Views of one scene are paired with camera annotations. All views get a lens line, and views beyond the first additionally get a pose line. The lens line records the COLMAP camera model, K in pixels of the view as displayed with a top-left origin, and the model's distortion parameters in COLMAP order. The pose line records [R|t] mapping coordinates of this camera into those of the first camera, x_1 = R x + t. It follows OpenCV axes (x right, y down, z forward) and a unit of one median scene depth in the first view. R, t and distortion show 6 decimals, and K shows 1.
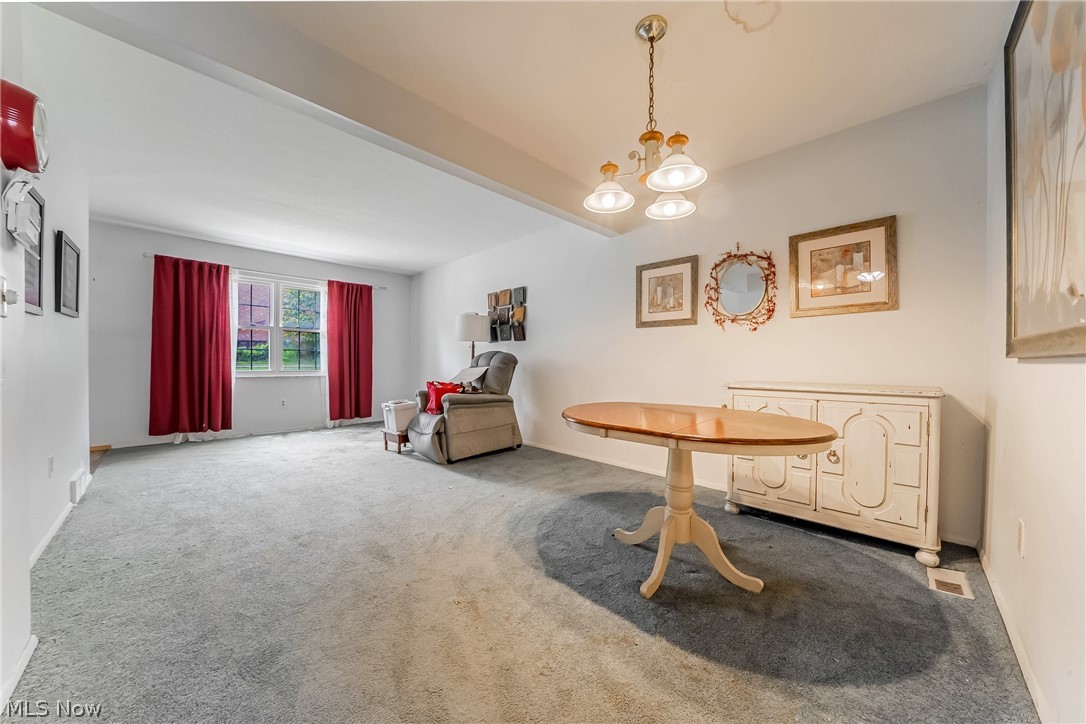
lens RADIAL K [[377.1, 0, 543.6], [0, 377.1, 361.0], [0, 0, 1]] dist [-0.007364, -0.000888]
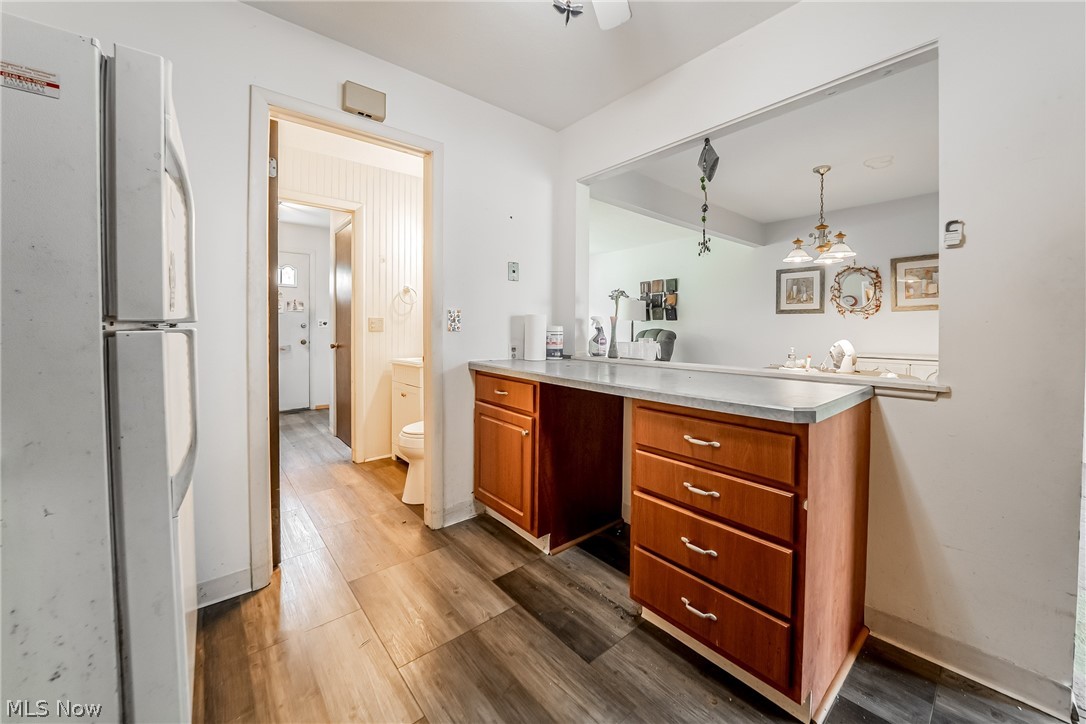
lens RADIAL K [[406.8, 0, 593.7], [0, 406.8, 324.8], [0, 0, 1]] dist [-0.002935, -0.000027]
pose [[0.999572, -0.000037, -0.029244, -0.407436], [-0.000245, 0.999954, -0.009635, -0.035629], [0.029243, 0.009638, 0.999526, -0.552792]]
